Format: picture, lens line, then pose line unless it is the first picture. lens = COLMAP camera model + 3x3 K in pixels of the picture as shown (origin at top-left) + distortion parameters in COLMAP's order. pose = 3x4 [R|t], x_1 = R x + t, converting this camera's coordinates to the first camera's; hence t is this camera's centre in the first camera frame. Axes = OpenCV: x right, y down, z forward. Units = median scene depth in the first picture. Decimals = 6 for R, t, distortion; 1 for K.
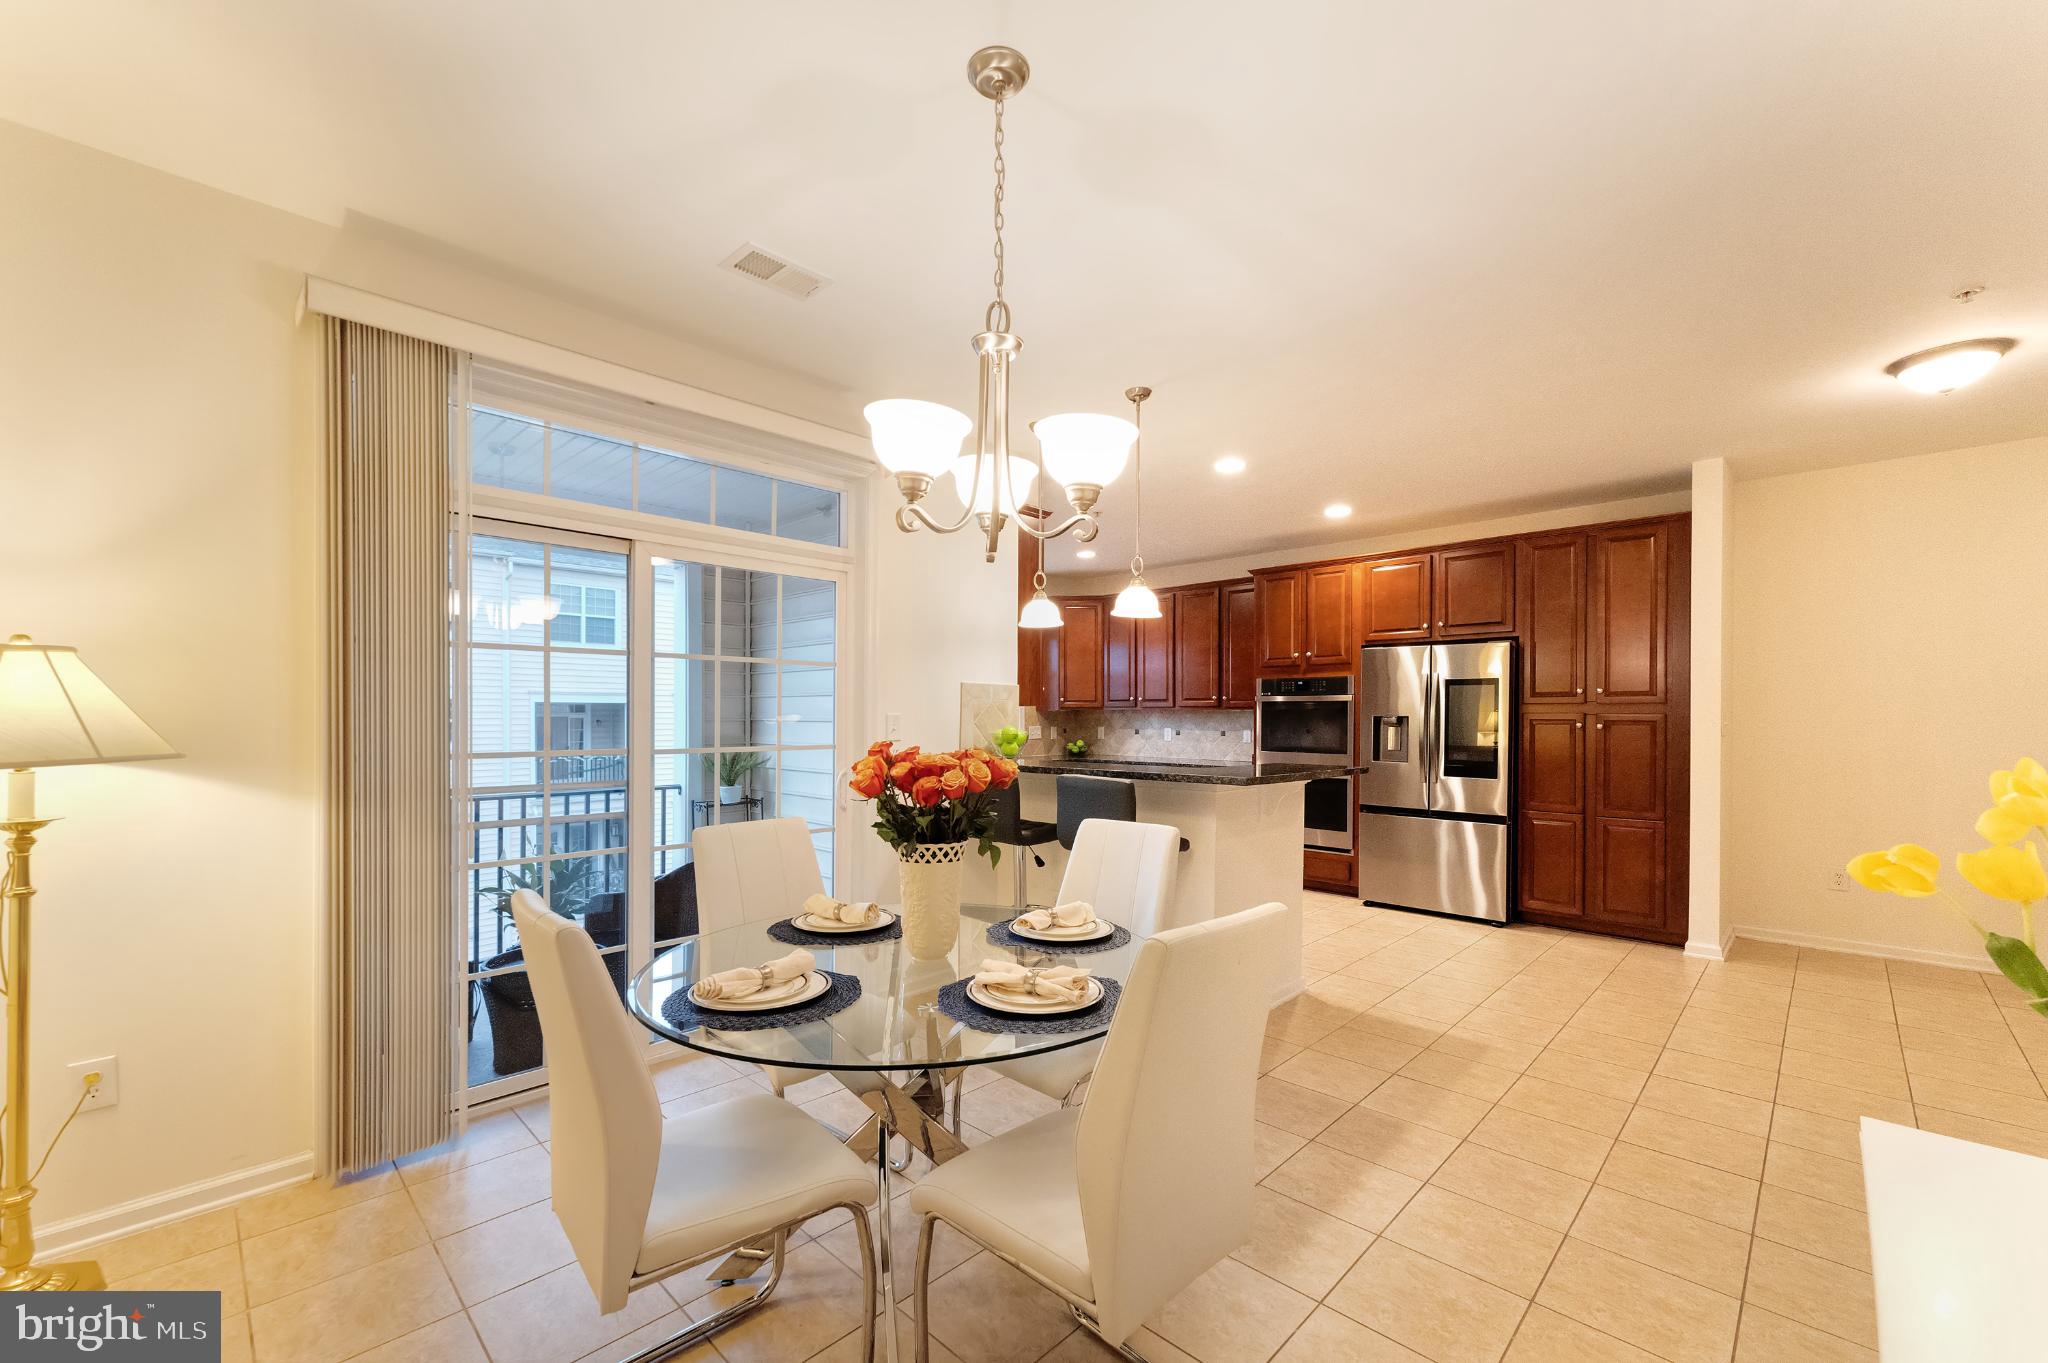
lens RADIAL K [[824.6, 0, 1025.0], [0, 824.6, 717.0], [0, 0, 1]] dist [0.000281, 0.000106]
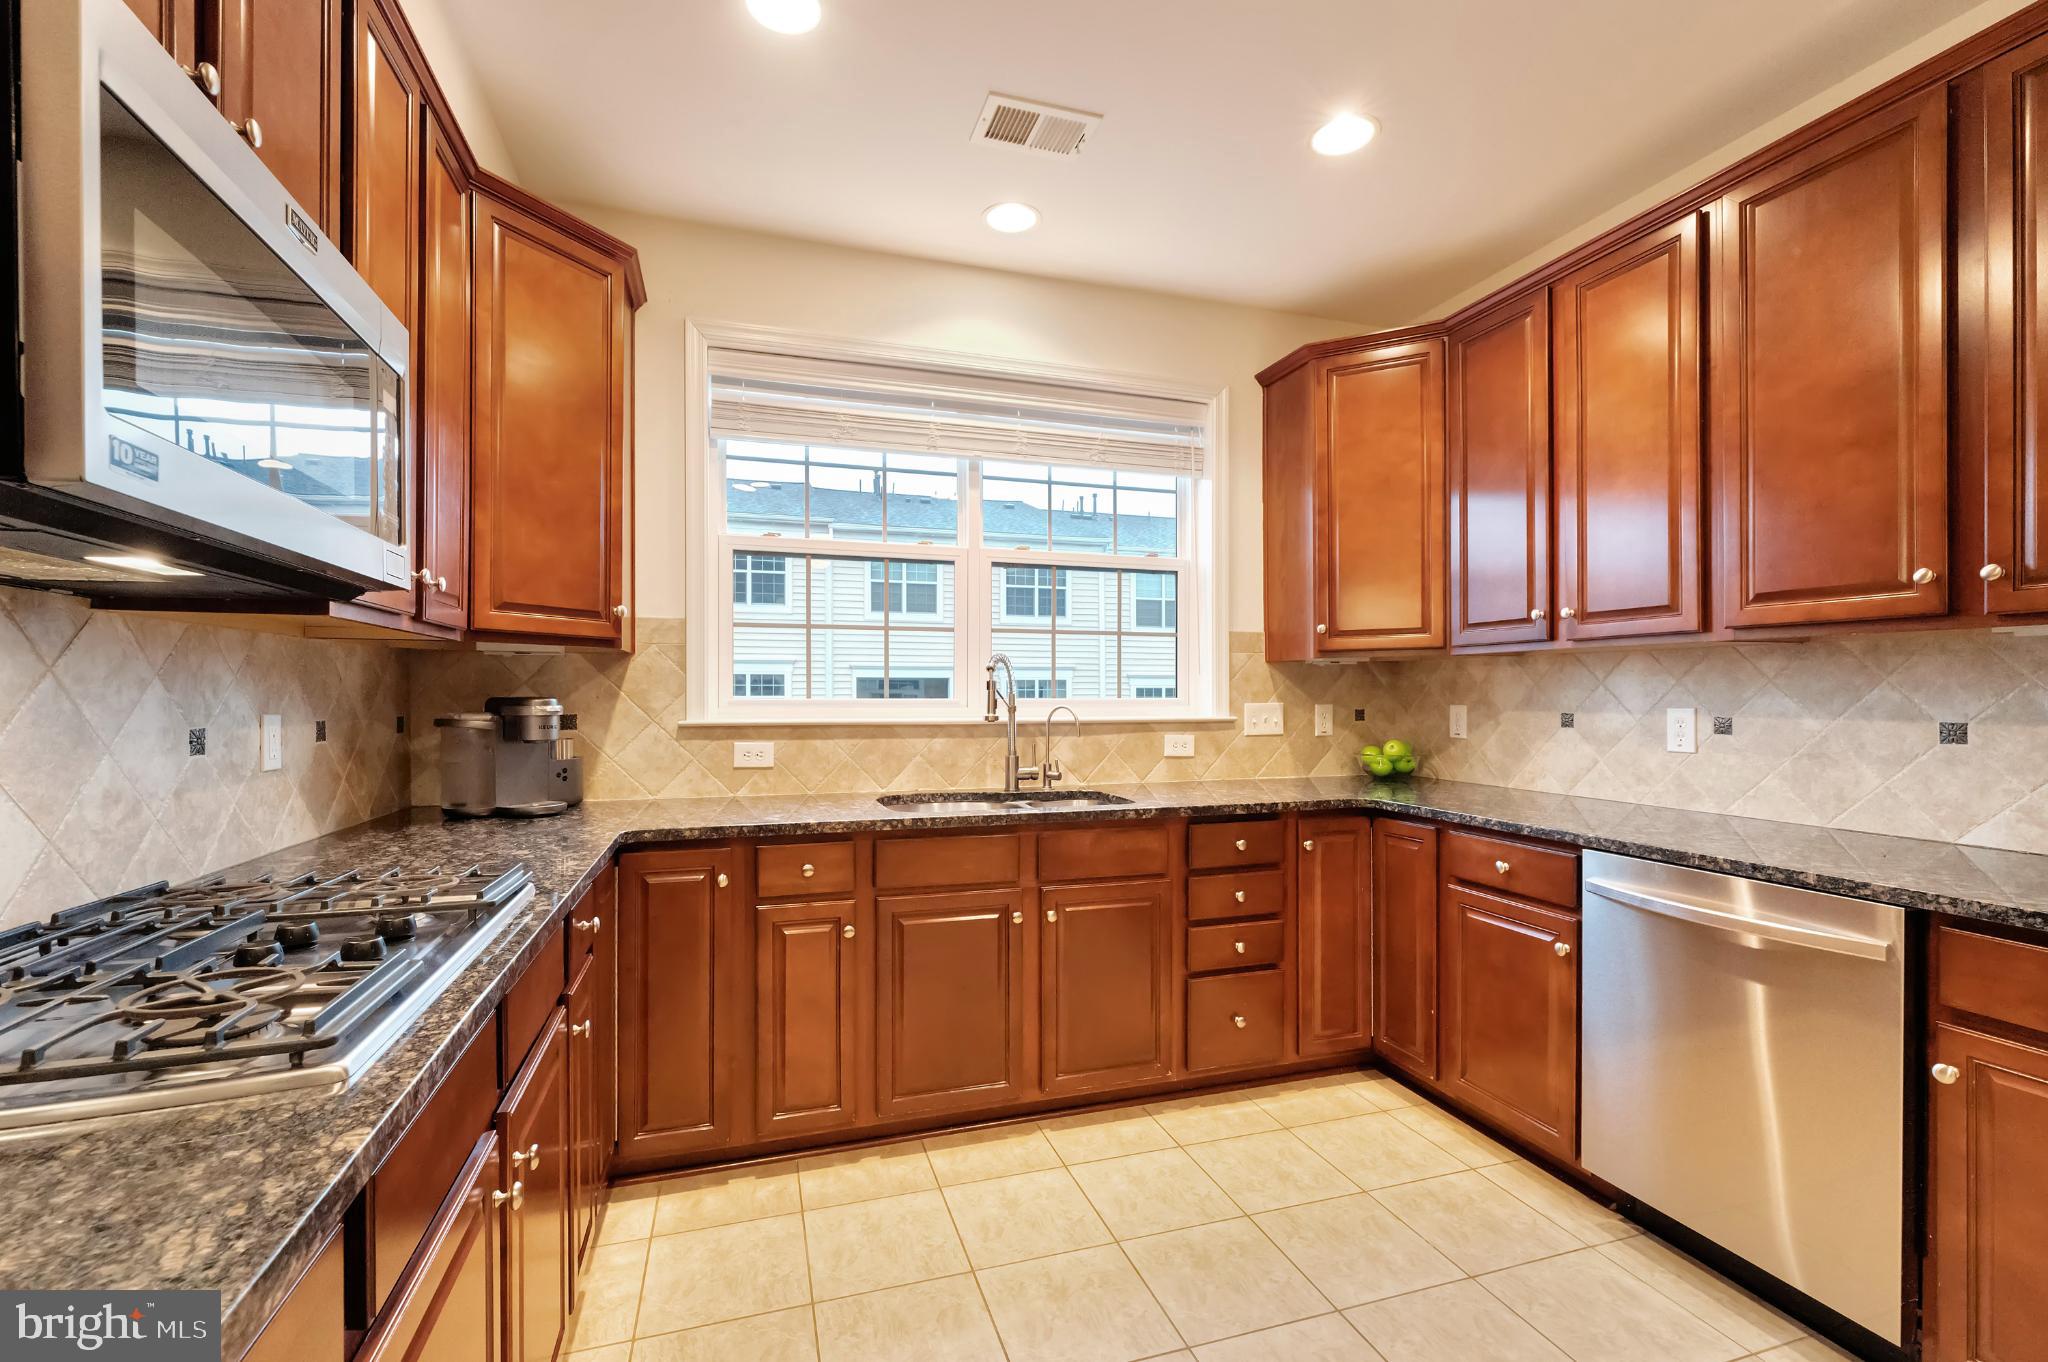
lens RADIAL K [[883.0, 0, 1028.1], [0, 883.0, 693.9], [0, 0, 1]] dist [-0.001396, -0.000176]
pose [[0.885710, -0.002268, -0.464234, 0.153578], [0.000802, 0.999994, -0.003355, 0.011813], [0.464239, 0.002599, 0.885706, 0.830218]]
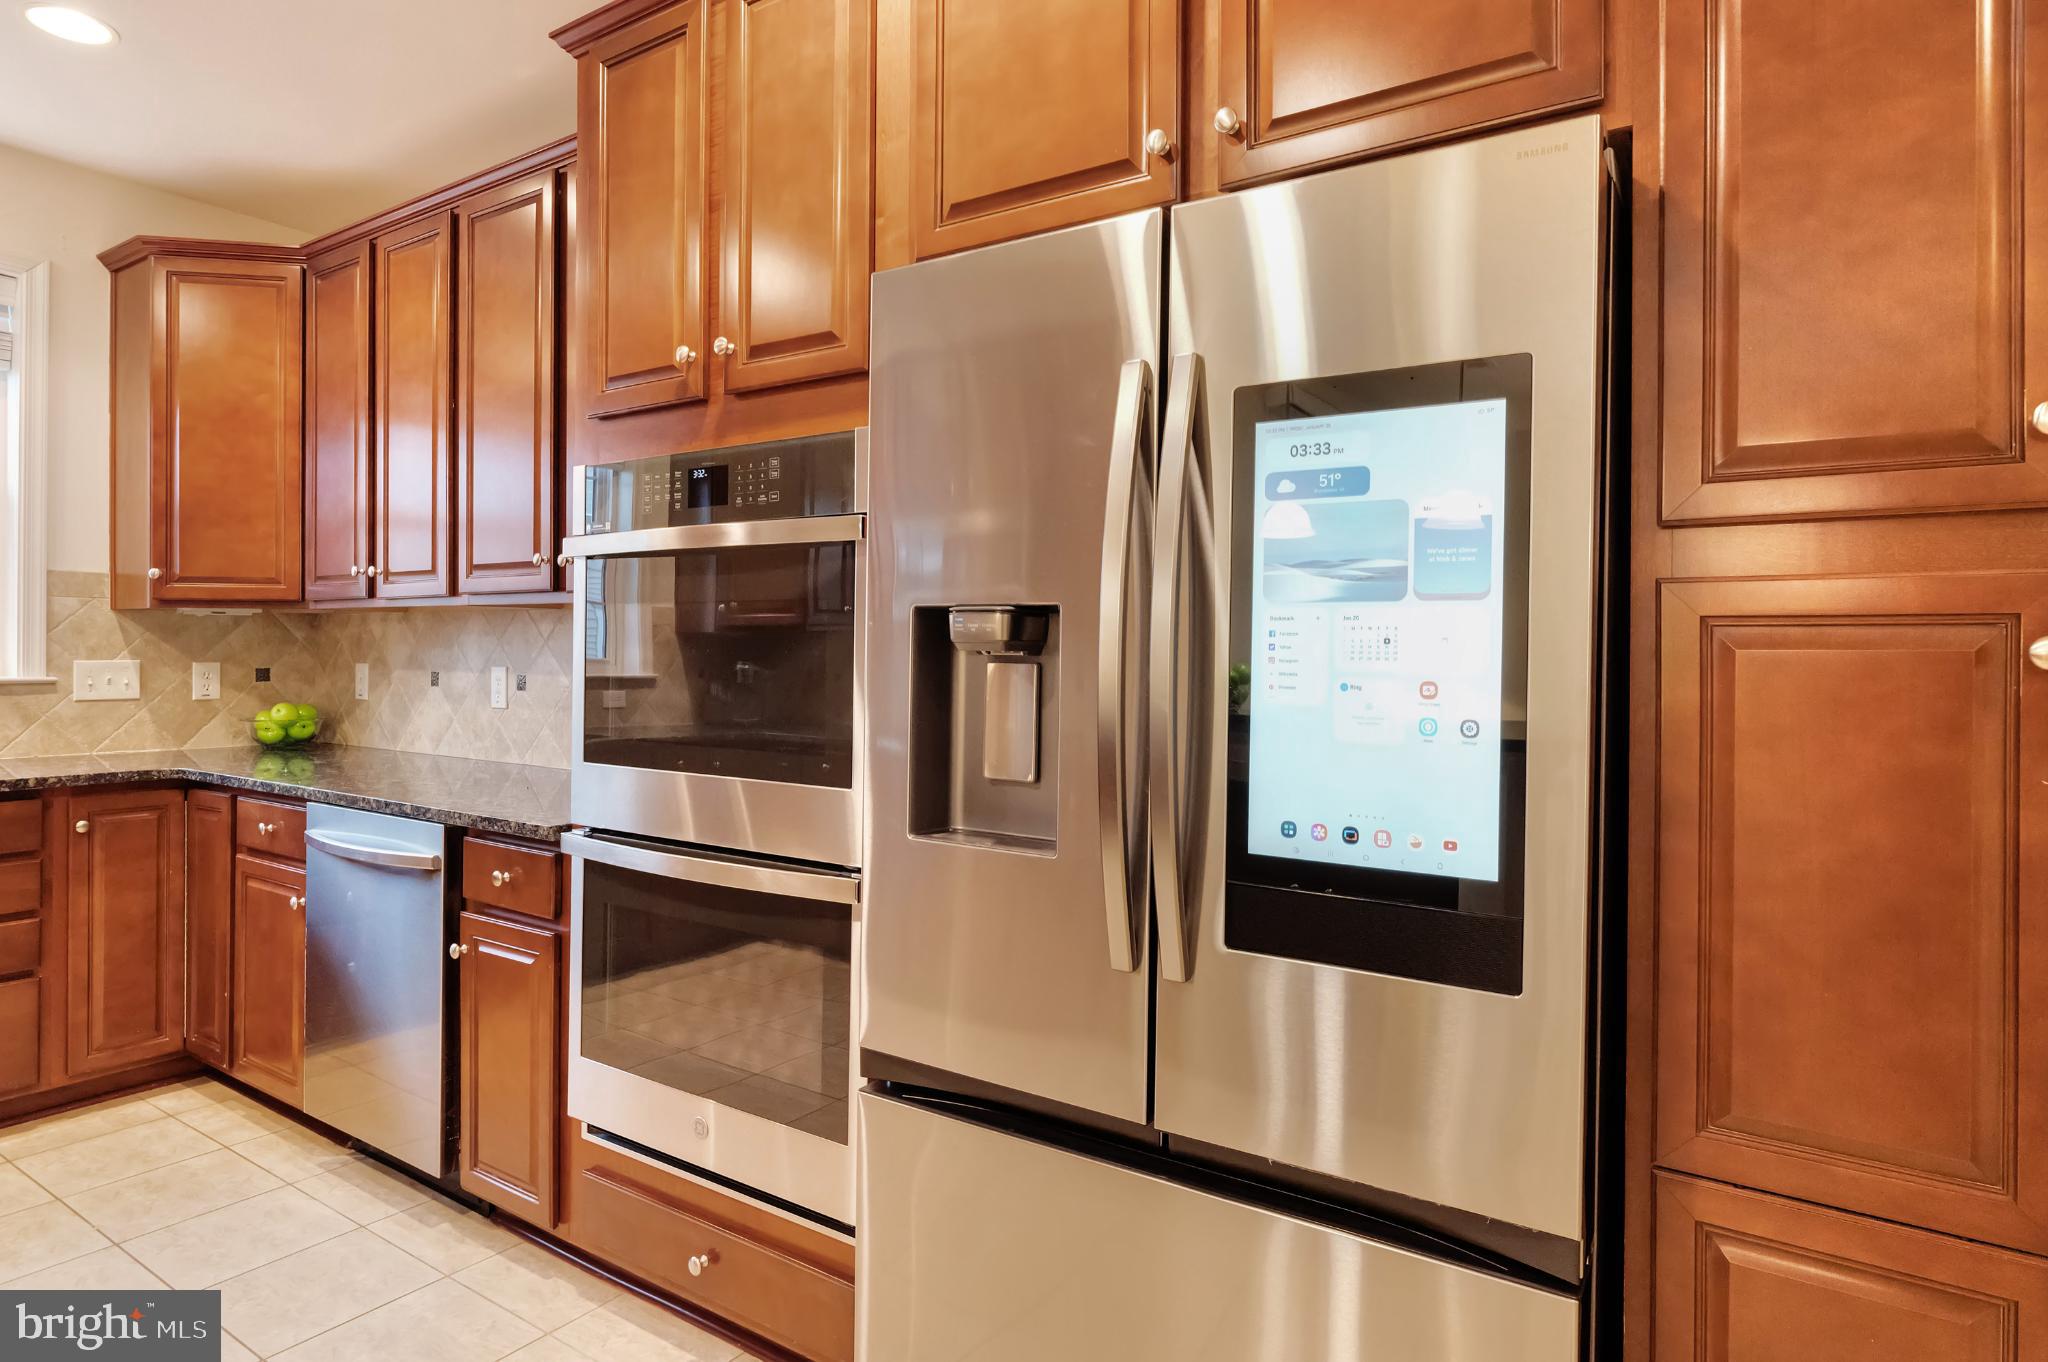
lens RADIAL K [[1153.2, 0, 1012.3], [0, 1153.2, 648.7], [0, 0, 1]] dist [0.000813, 0.001048]
pose [[0.984929, 0.009538, 0.172694, 0.397399], [-0.008383, 0.999937, -0.007419, 0.010335], [-0.172754, 0.005860, 0.984948, 0.722554]]
